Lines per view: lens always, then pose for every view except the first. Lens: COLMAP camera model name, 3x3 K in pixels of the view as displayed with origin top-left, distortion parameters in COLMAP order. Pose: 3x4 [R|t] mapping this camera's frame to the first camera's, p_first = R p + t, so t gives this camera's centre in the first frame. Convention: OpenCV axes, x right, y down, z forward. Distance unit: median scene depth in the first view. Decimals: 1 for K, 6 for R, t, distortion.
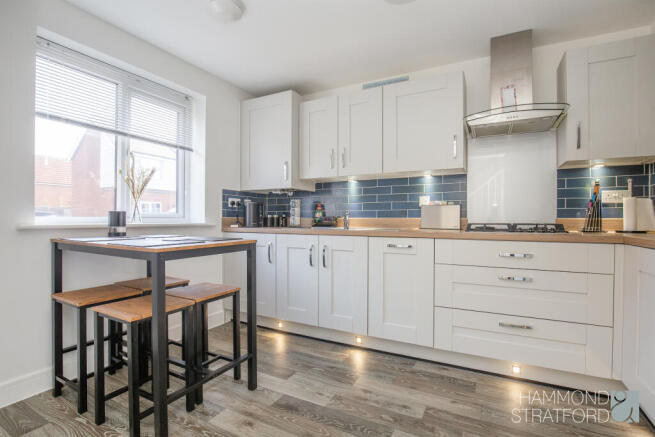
lens RADIAL K [[303.2, 0, 327.5], [0, 303.2, 218.5], [0, 0, 1]] dist [-0.001300, -0.000143]
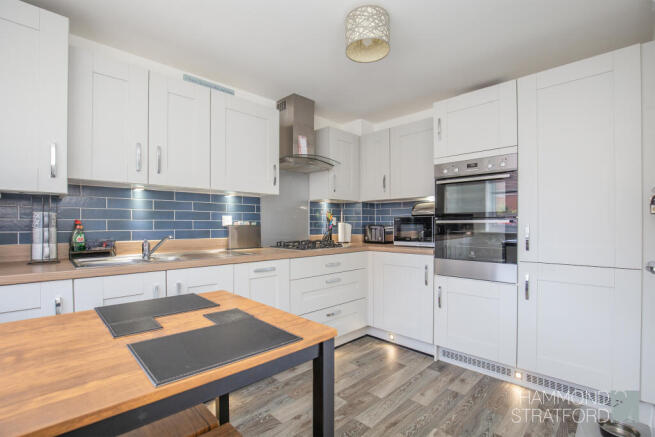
lens RADIAL K [[310.0, 0, 327.9], [0, 310.0, 228.2], [0, 0, 1]] dist [-0.028080, 0.000019]
pose [[0.321800, -0.006649, 0.946784, -0.516794], [0.006637, 0.999967, 0.004766, -0.035636], [-0.946784, 0.004750, 0.321833, 0.378039]]
